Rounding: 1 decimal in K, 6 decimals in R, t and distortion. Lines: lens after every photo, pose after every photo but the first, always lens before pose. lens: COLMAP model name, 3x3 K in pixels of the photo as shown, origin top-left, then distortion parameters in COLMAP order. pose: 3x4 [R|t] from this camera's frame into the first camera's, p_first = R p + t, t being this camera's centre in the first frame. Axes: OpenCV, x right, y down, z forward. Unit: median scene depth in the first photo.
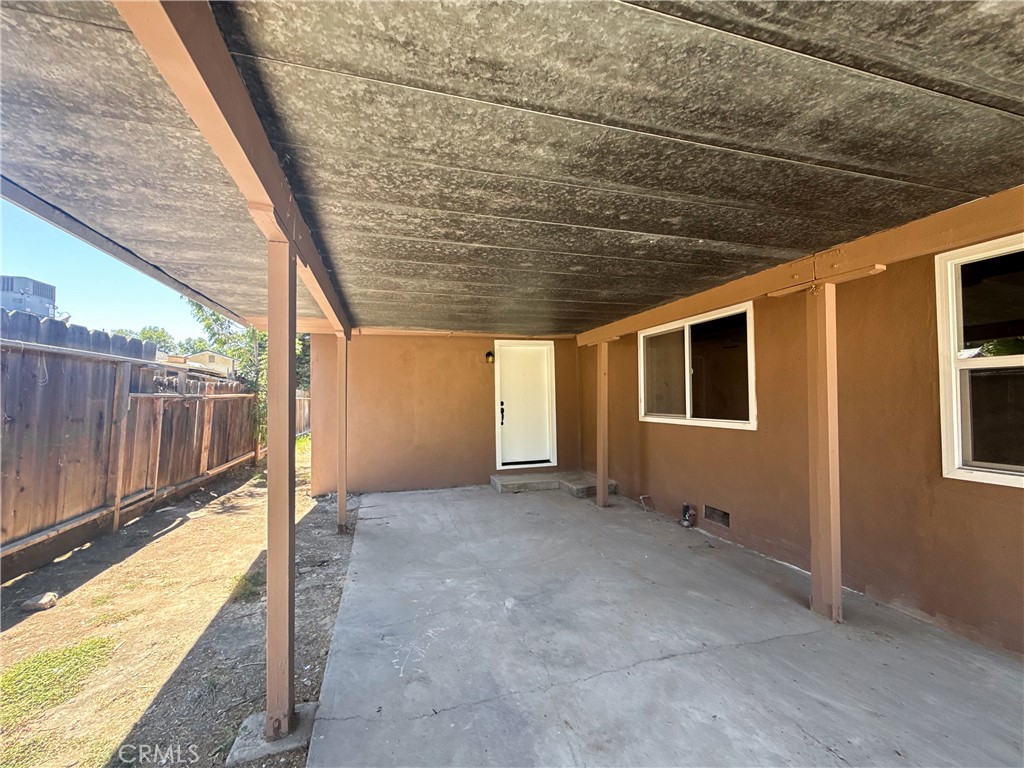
lens RADIAL K [[416.5, 0, 510.7], [0, 416.5, 388.7], [0, 0, 1]] dist [-0.001201, 0.000252]
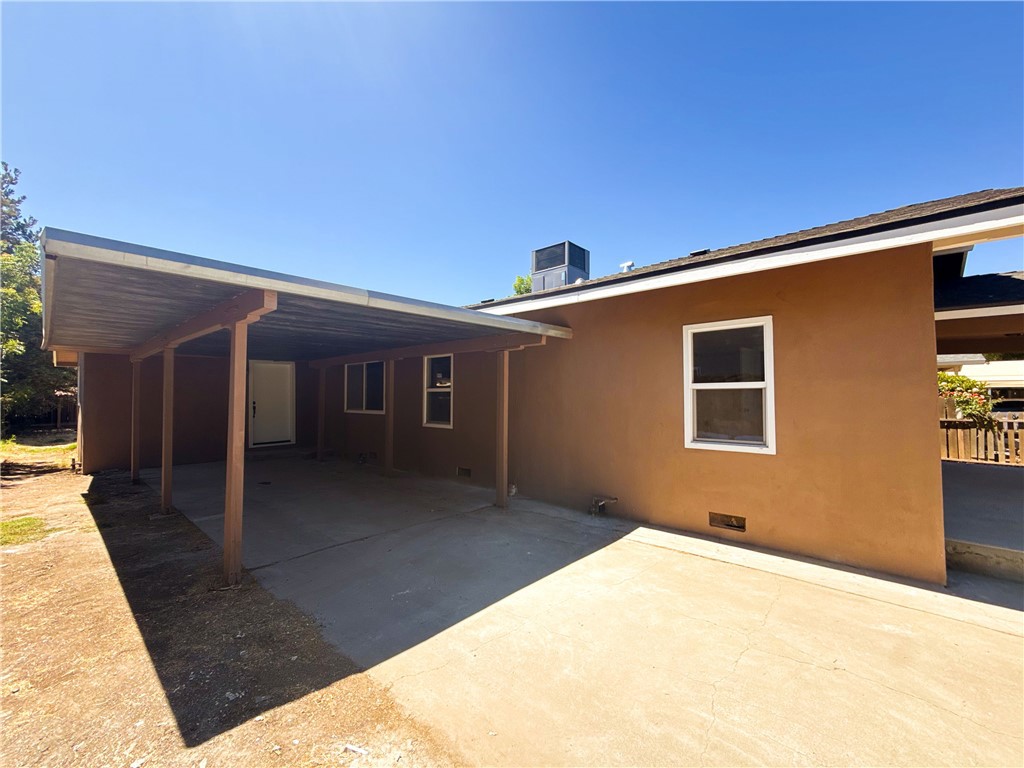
lens RADIAL K [[421.7, 0, 510.1], [0, 421.7, 382.1], [0, 0, 1]] dist [-0.001716, 0.000157]
pose [[0.857454, 0.021348, 0.514118, -0.012460], [-0.016053, 0.999762, -0.014740, -0.031563], [-0.514311, 0.004385, 0.857593, -0.764892]]
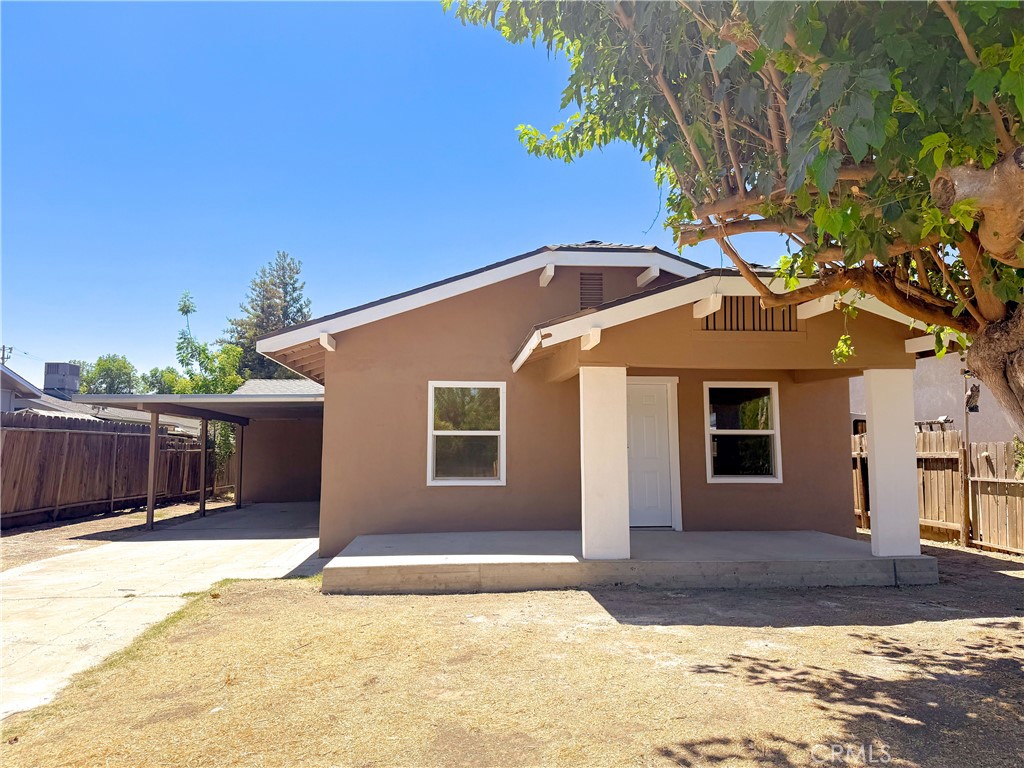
lens RADIAL K [[729.8, 0, 515.4], [0, 729.8, 379.9], [0, 0, 1]] dist [0.057792, -0.078918]
pose [[0.980682, -0.018477, -0.194736, 1.356168], [0.003368, 0.996976, -0.077637, -0.036955], [0.195581, 0.075481, 0.977778, -1.952787]]
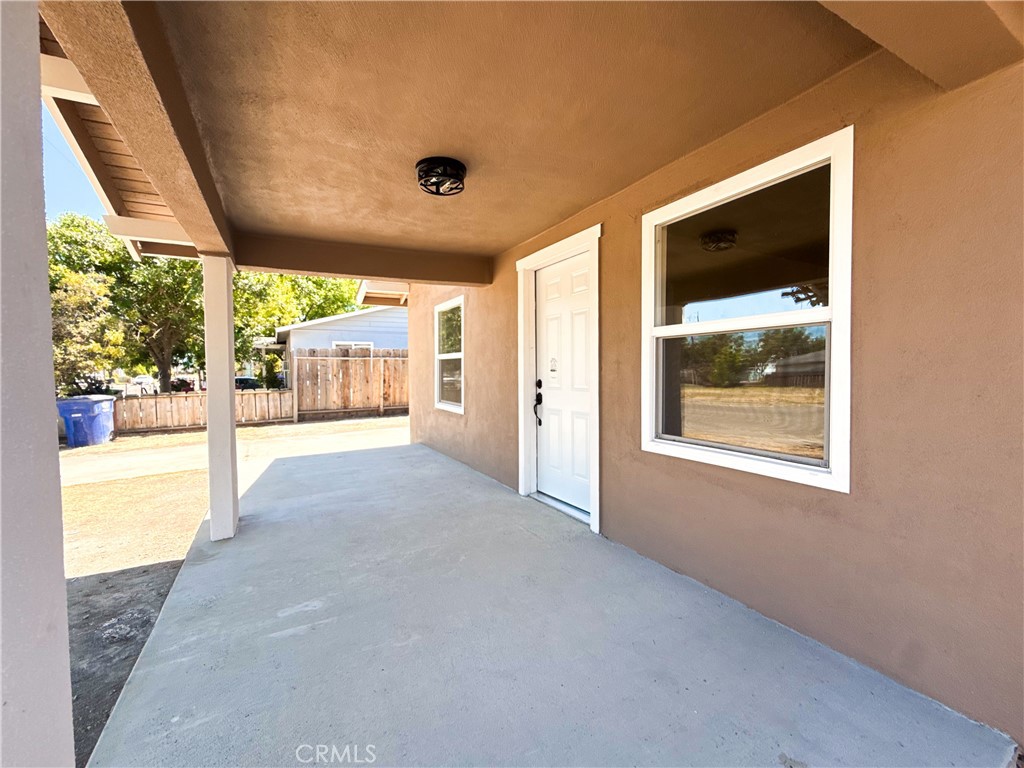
lens RADIAL K [[421.7, 0, 510.1], [0, 421.7, 382.1], [0, 0, 1]] dist [-0.001716, 0.000157]
pose [[0.204336, 0.028851, -0.978476, 1.799076], [0.034208, 0.998745, 0.036592, -0.020172], [0.978303, -0.040949, 0.203092, -0.558385]]
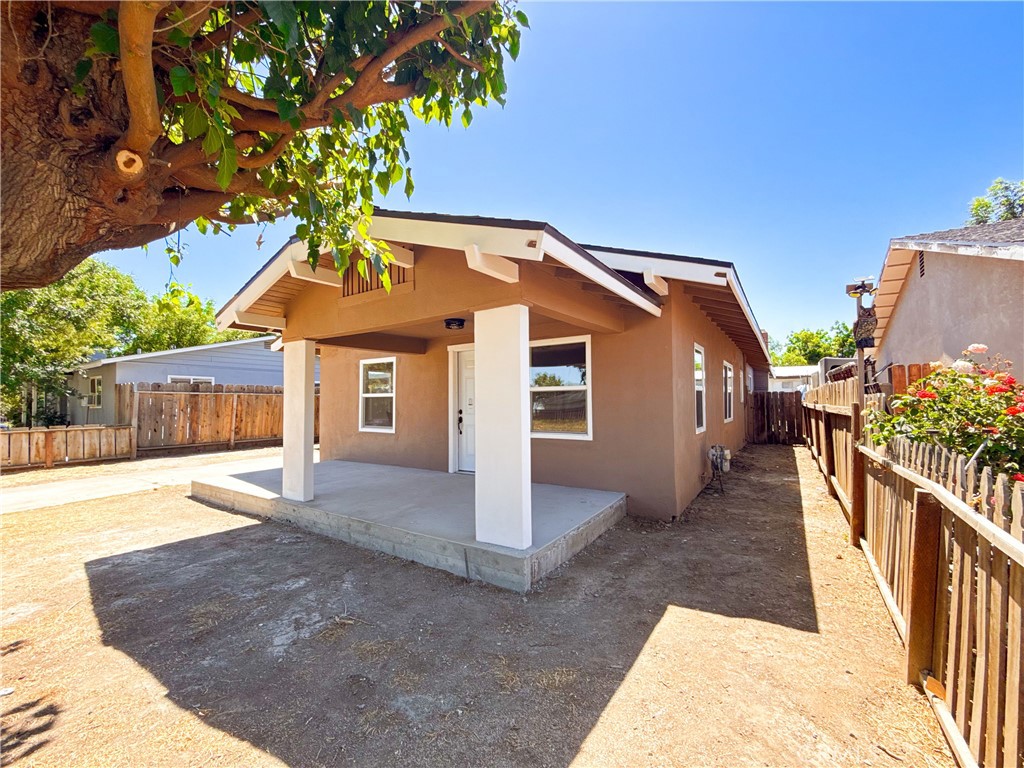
lens RADIAL K [[416.5, 0, 510.7], [0, 416.5, 388.7], [0, 0, 1]] dist [-0.001201, 0.000252]
pose [[0.636894, -0.030555, -0.770346, 2.143837], [0.025653, 0.999501, -0.018436, -0.031230], [0.770524, -0.008020, 0.637360, -0.975691]]
